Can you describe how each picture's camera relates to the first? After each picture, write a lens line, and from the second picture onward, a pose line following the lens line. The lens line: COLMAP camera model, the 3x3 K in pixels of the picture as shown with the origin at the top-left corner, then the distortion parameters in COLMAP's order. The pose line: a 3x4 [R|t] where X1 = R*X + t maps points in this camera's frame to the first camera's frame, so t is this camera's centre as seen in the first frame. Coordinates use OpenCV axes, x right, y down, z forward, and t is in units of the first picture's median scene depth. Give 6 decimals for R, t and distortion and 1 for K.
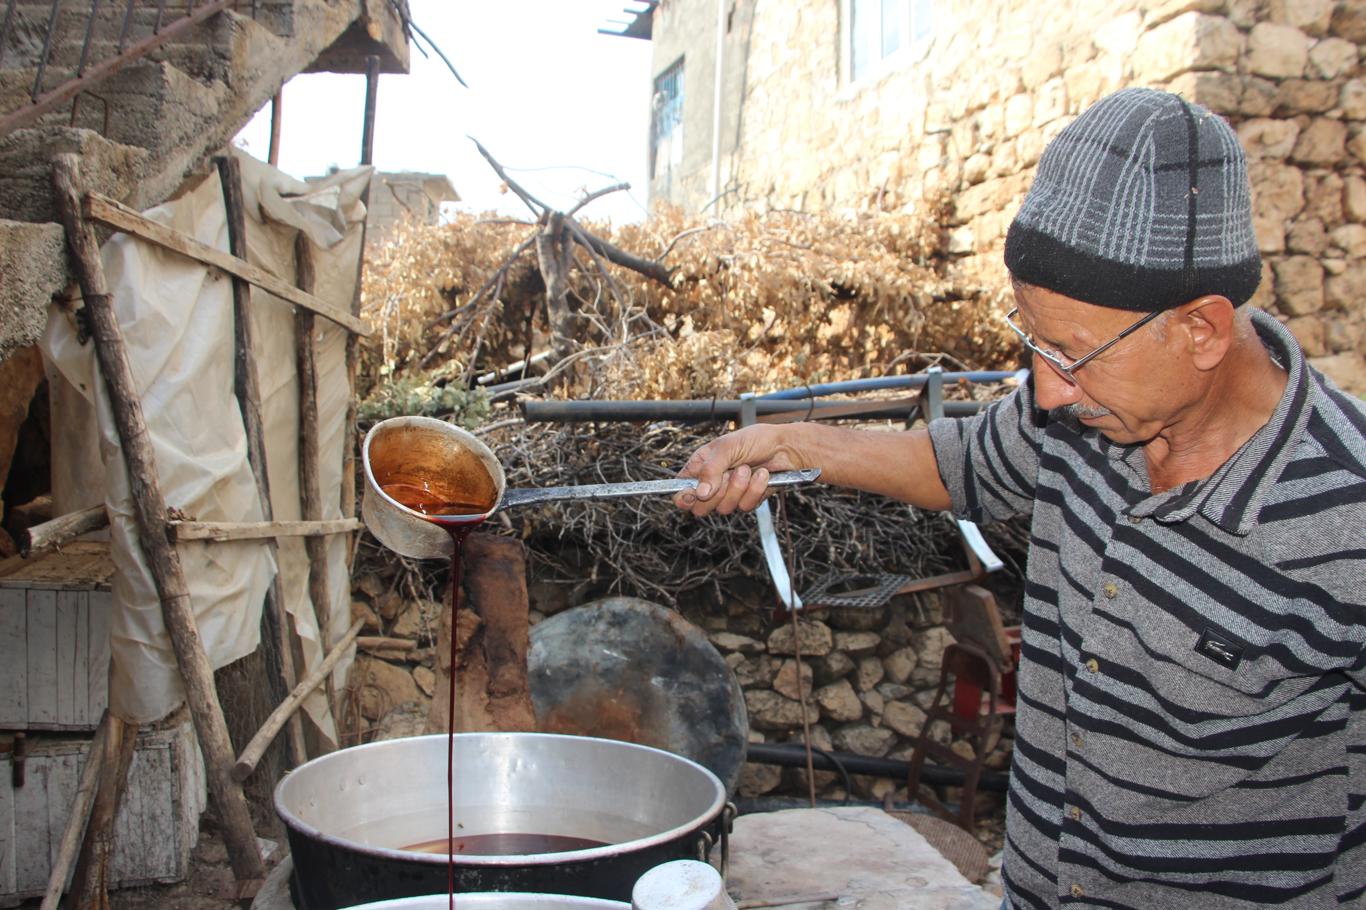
lens RADIAL K [[1151.4, 0, 683.0], [0, 1151.4, 455.0], [0, 0, 1]] dist [-0.184113, 0.151419]
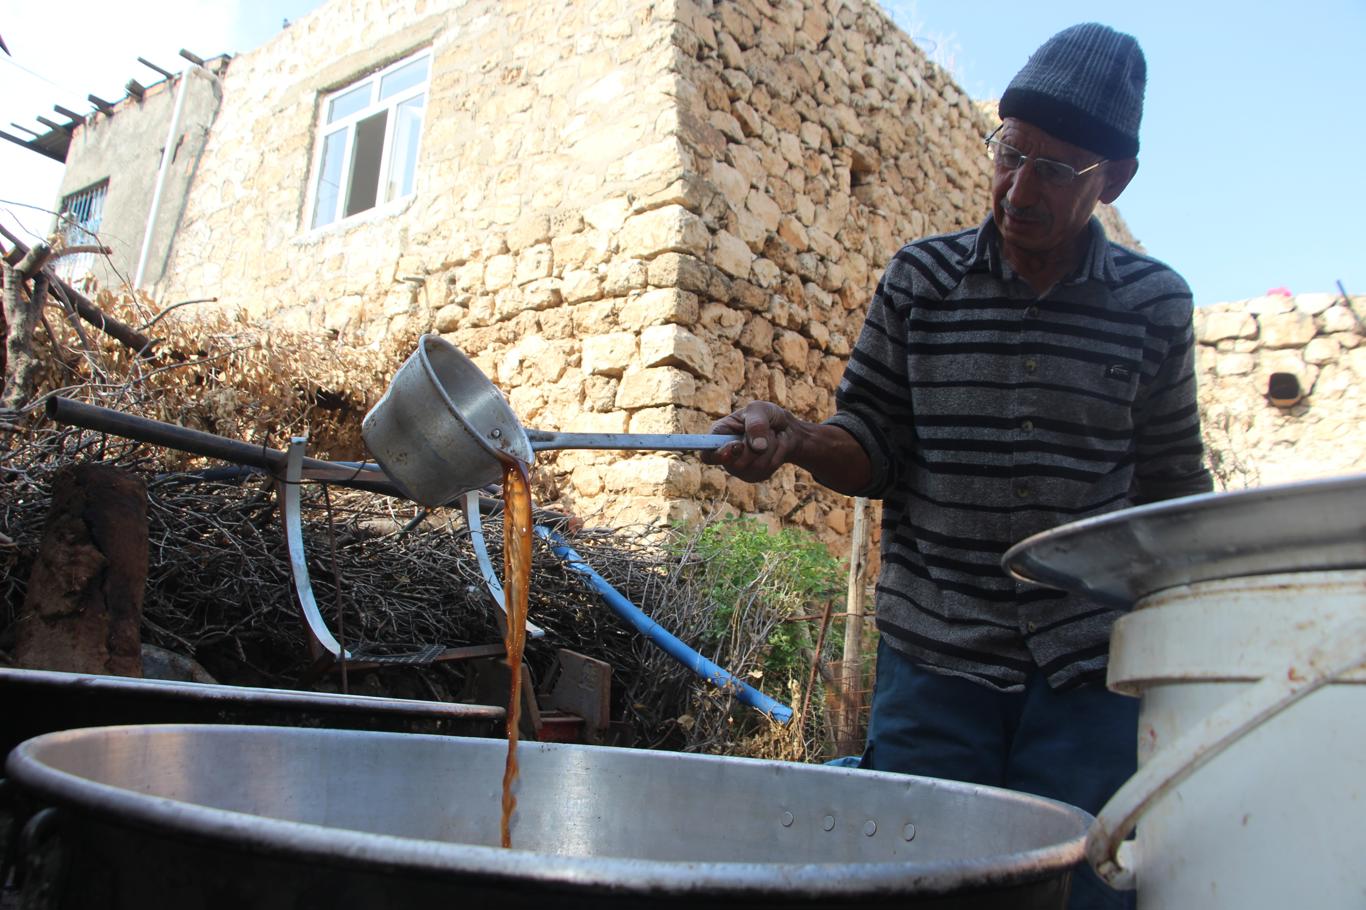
lens RADIAL K [[1151.4, 0, 683.0], [0, 1151.4, 455.0], [0, 0, 1]] dist [-0.184113, 0.151419]
pose [[0.816071, 0.157493, 0.556078, -0.146743], [-0.029761, 0.972330, -0.231709, 0.122098], [-0.577184, 0.172541, 0.798178, 0.058335]]
